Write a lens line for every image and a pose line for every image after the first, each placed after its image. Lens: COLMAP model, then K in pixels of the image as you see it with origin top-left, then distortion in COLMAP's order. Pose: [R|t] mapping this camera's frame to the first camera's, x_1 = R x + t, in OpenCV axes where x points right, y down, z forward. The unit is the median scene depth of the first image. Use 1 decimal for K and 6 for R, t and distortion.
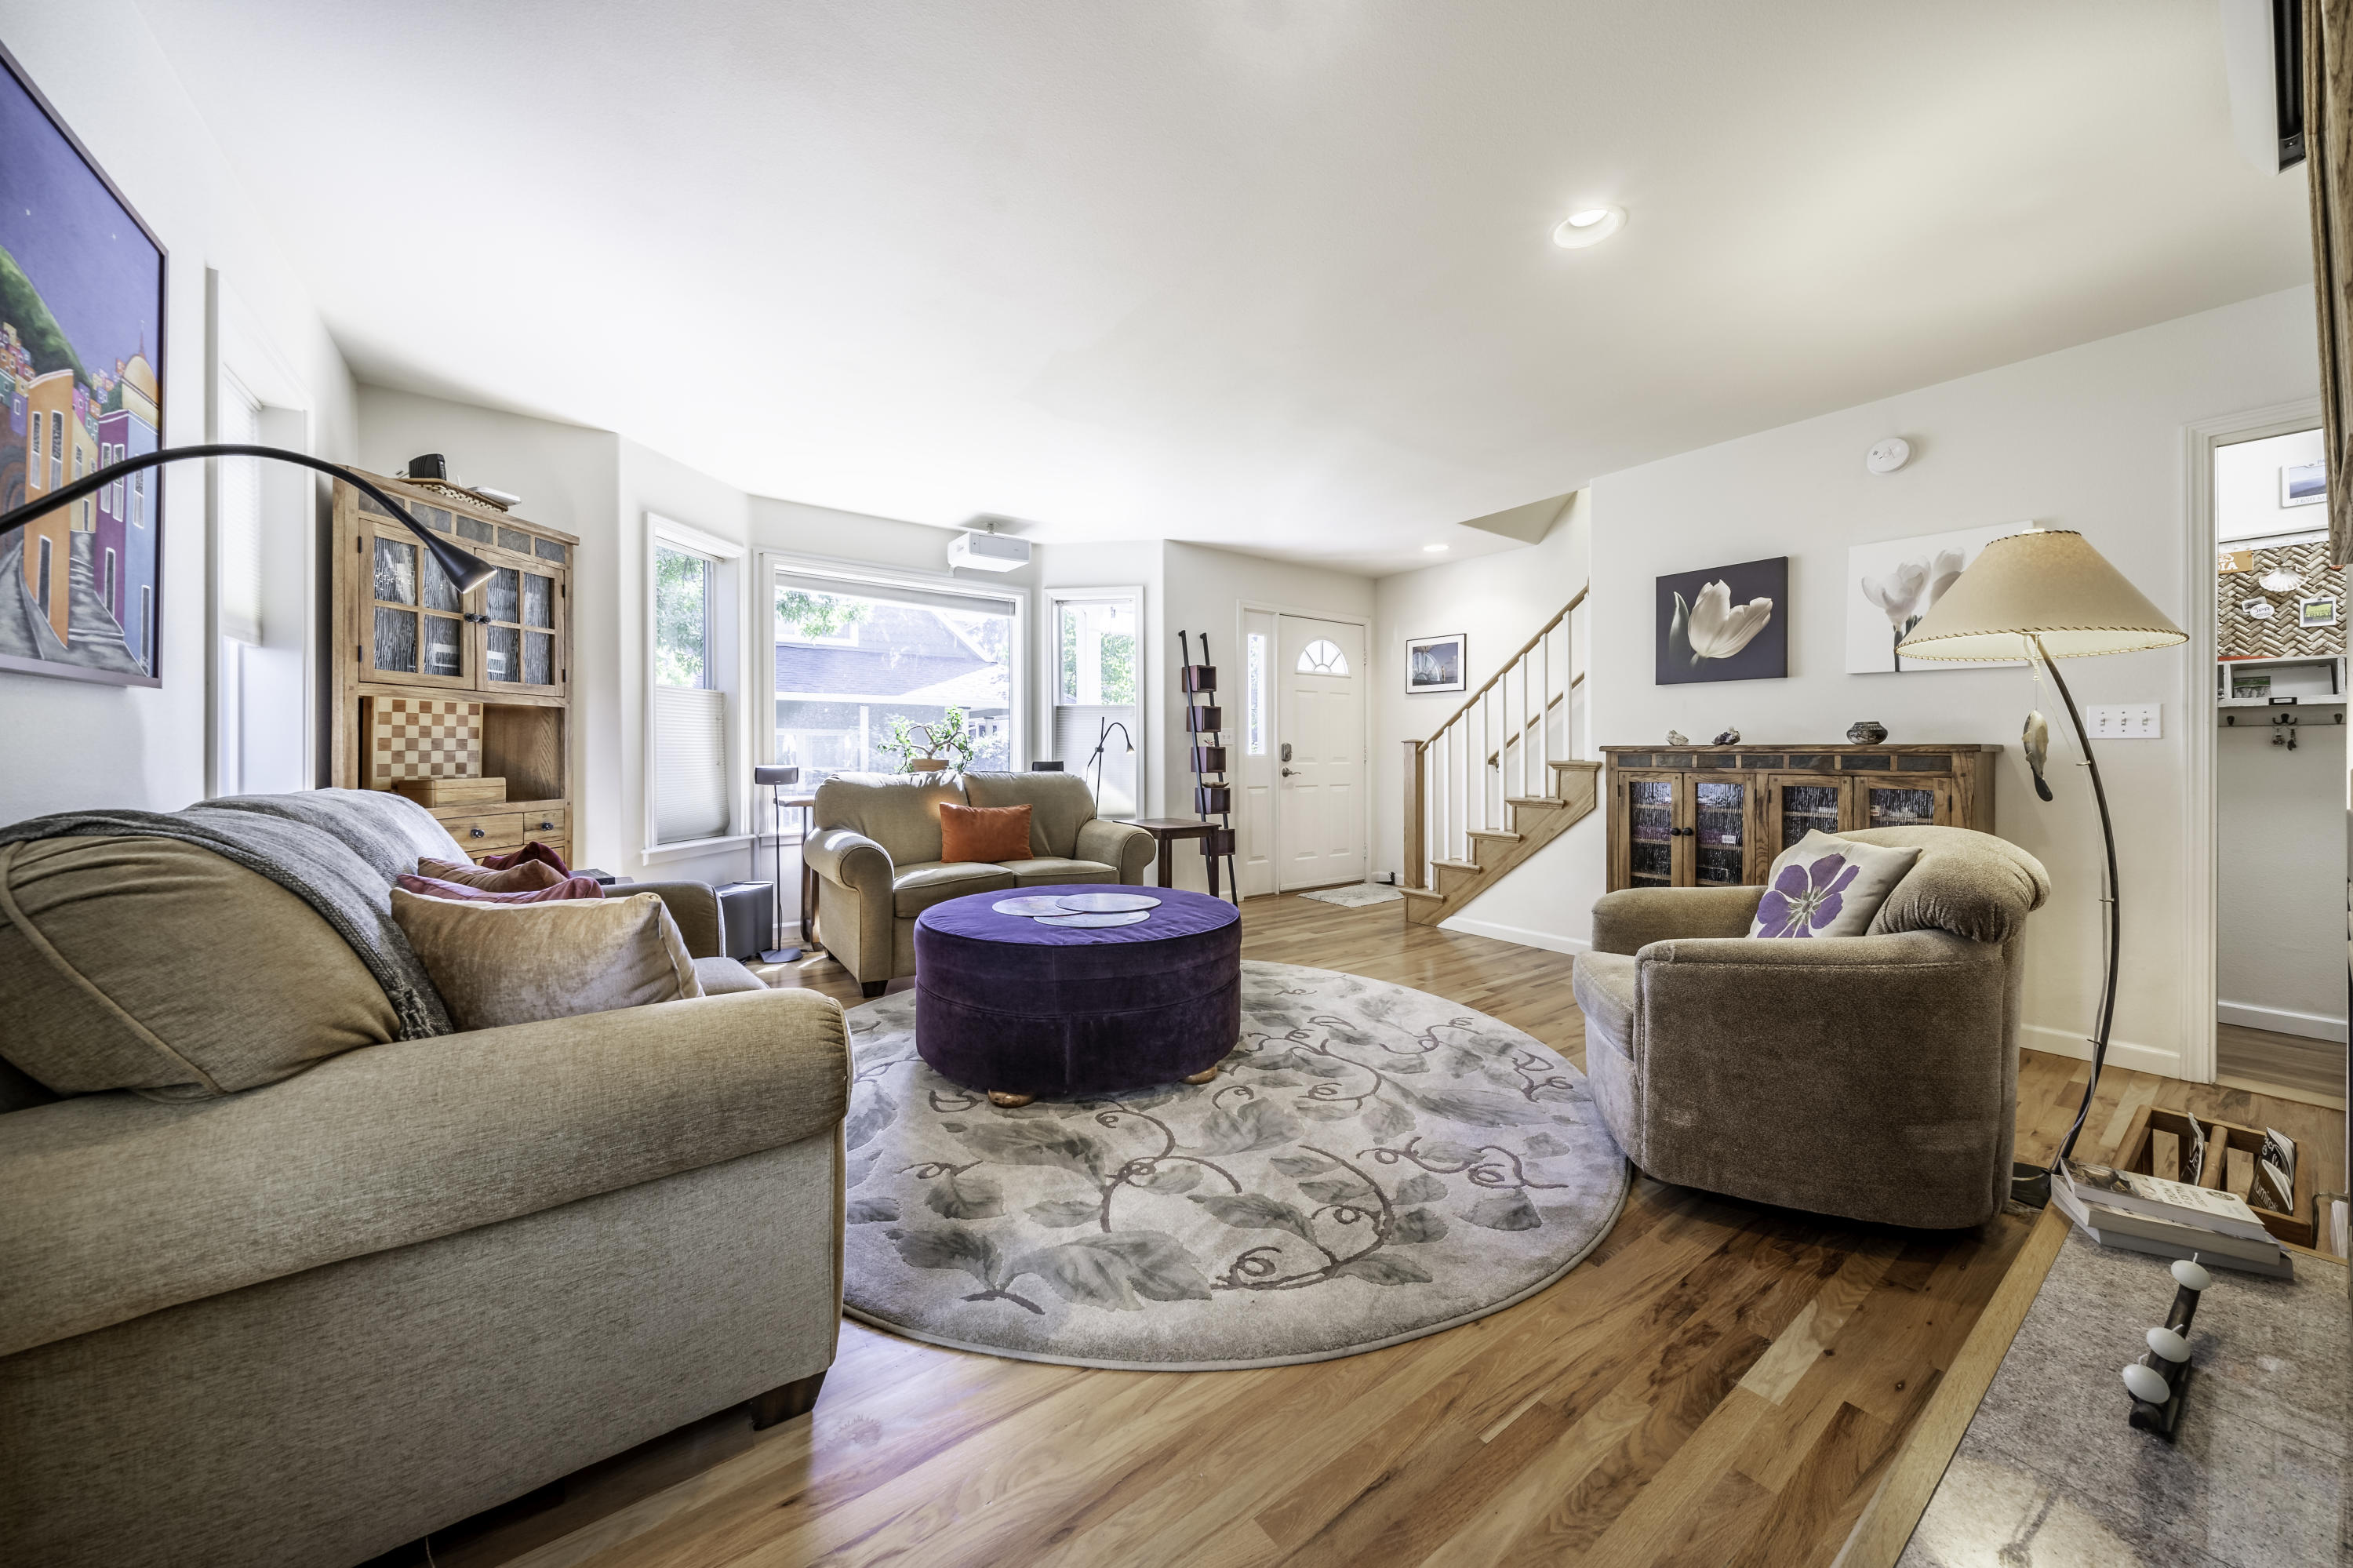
lens RADIAL K [[833.2, 0, 1192.5], [0, 833.2, 746.8], [0, 0, 1]] dist [-0.000763, -0.000198]
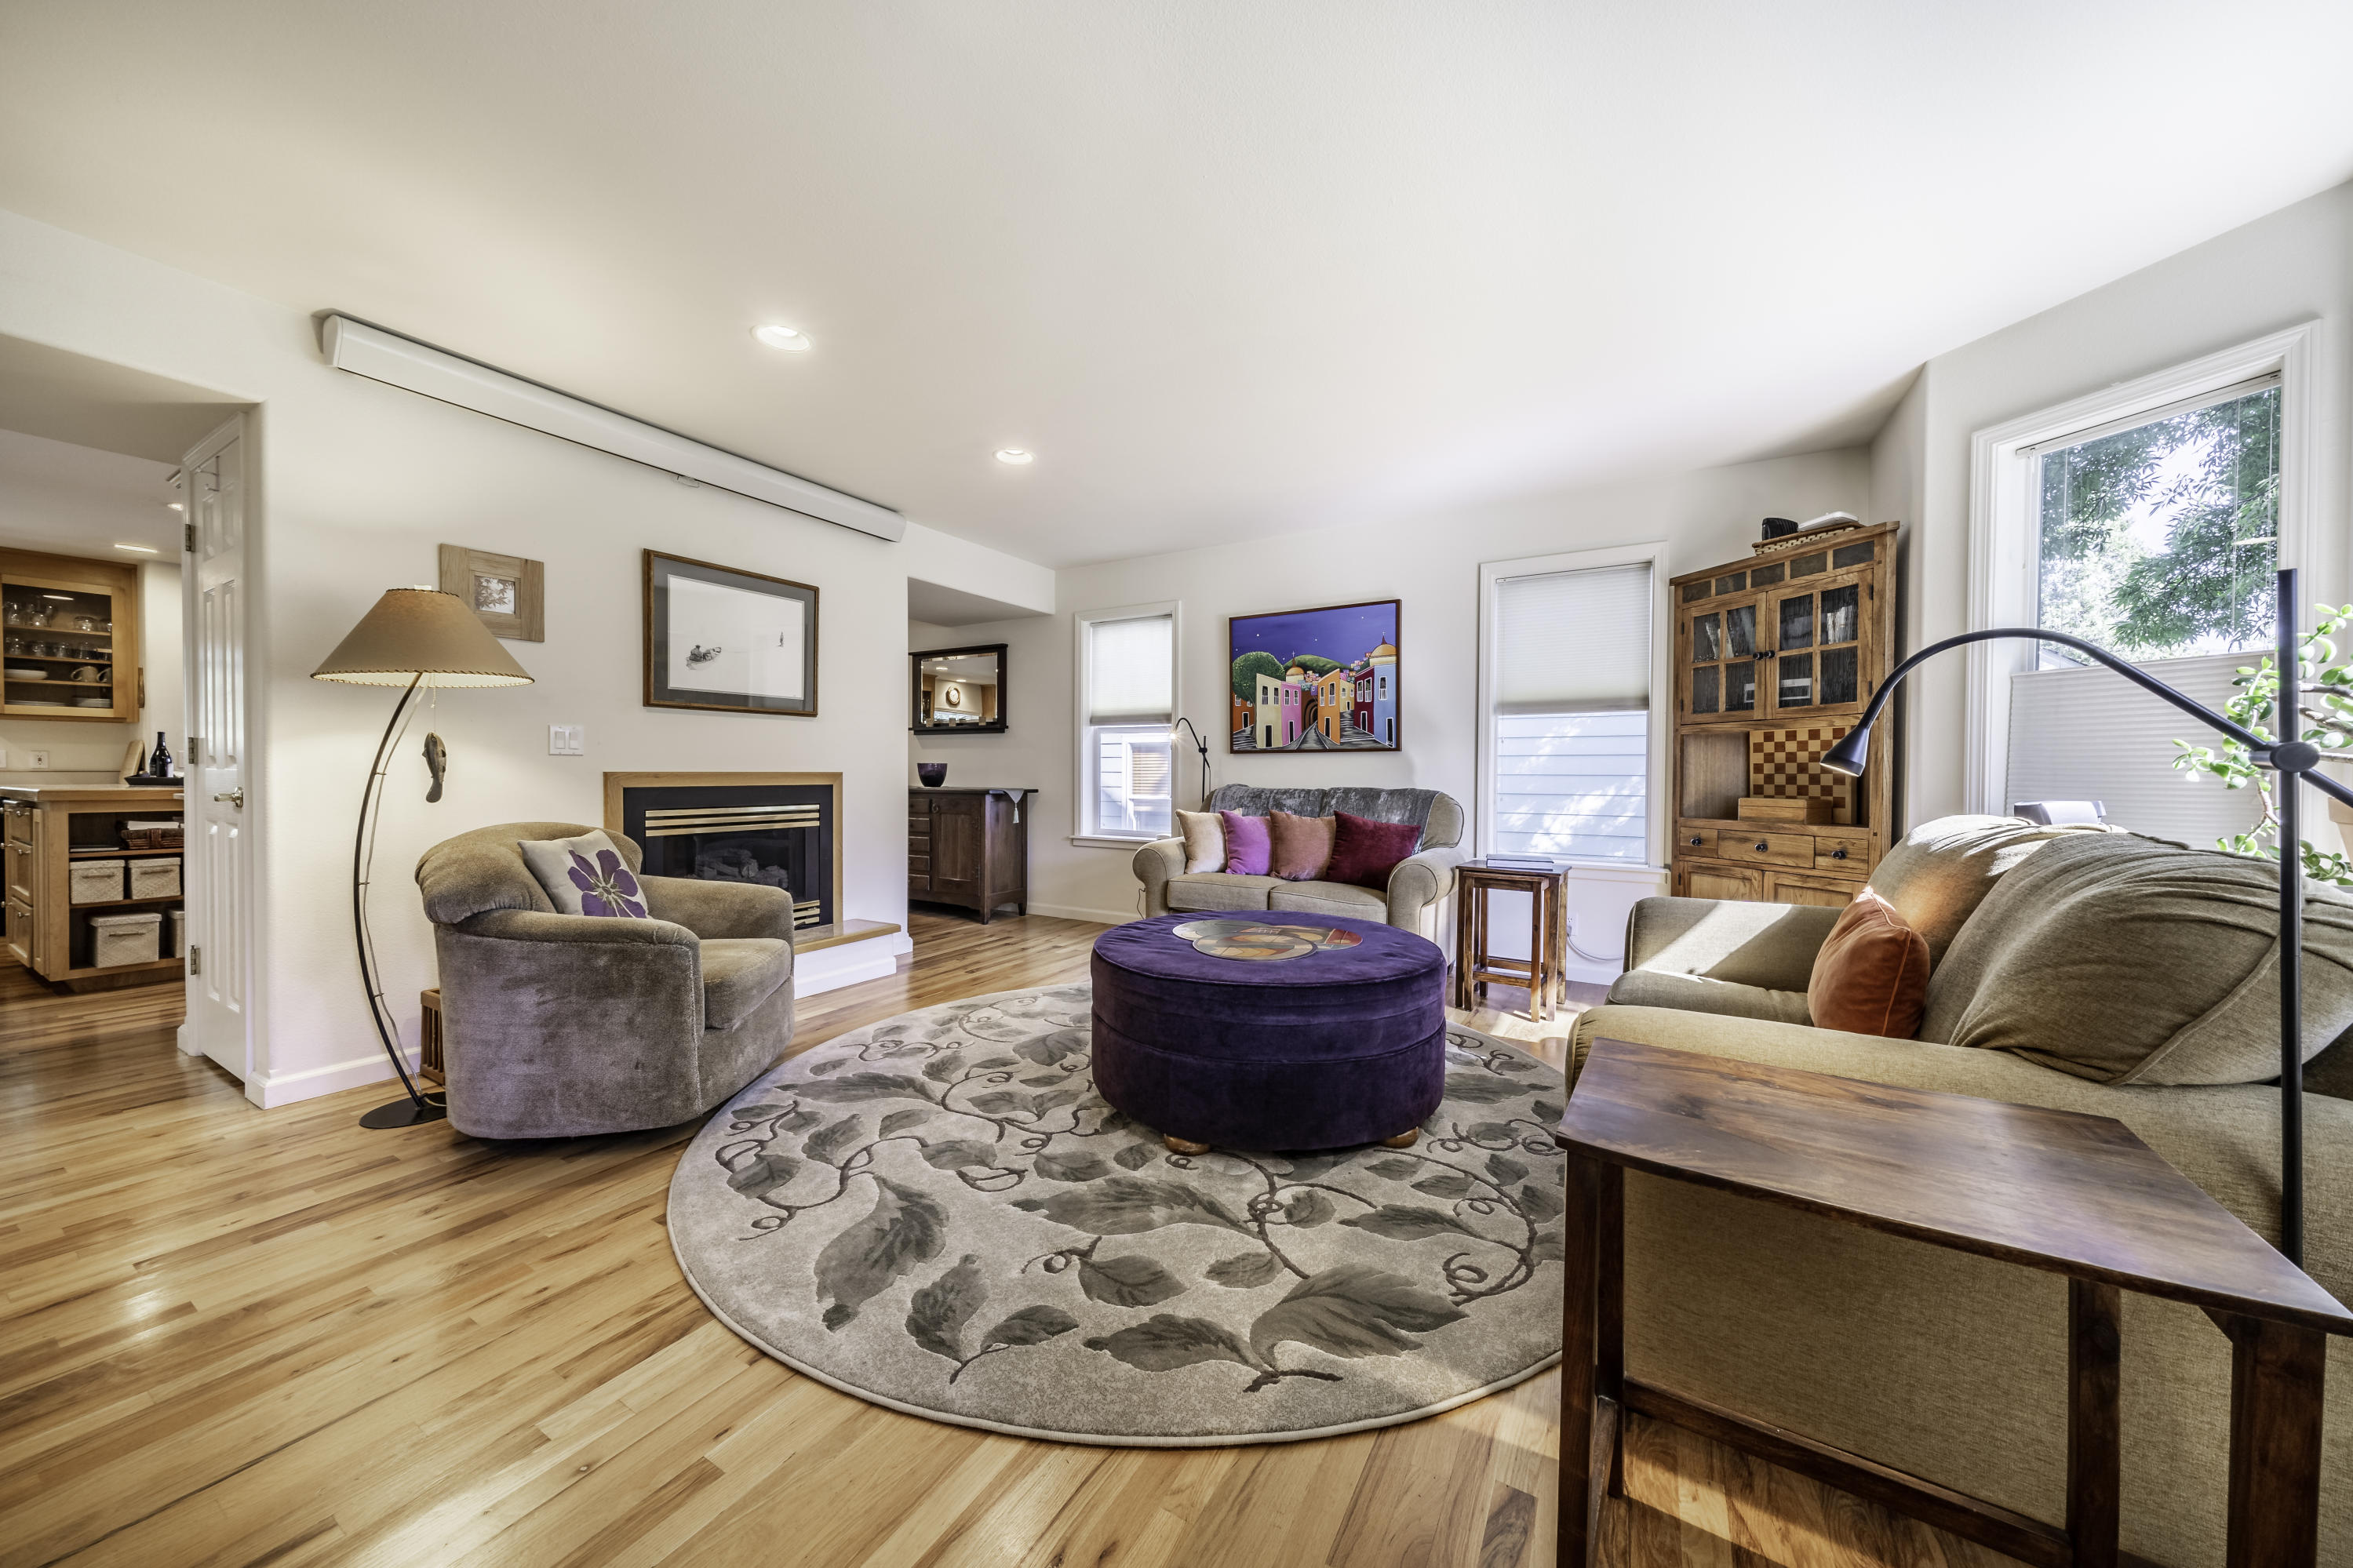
lens RADIAL K [[825.4, 0, 1176.5], [0, 825.4, 784.0], [0, 0, 1]] dist [0.001371, -0.000063]
pose [[-0.927936, -0.000204, -0.372738, 0.305397], [-0.003996, 0.999948, 0.009401, 0.012205], [0.372717, 0.010213, -0.927889, 1.845162]]
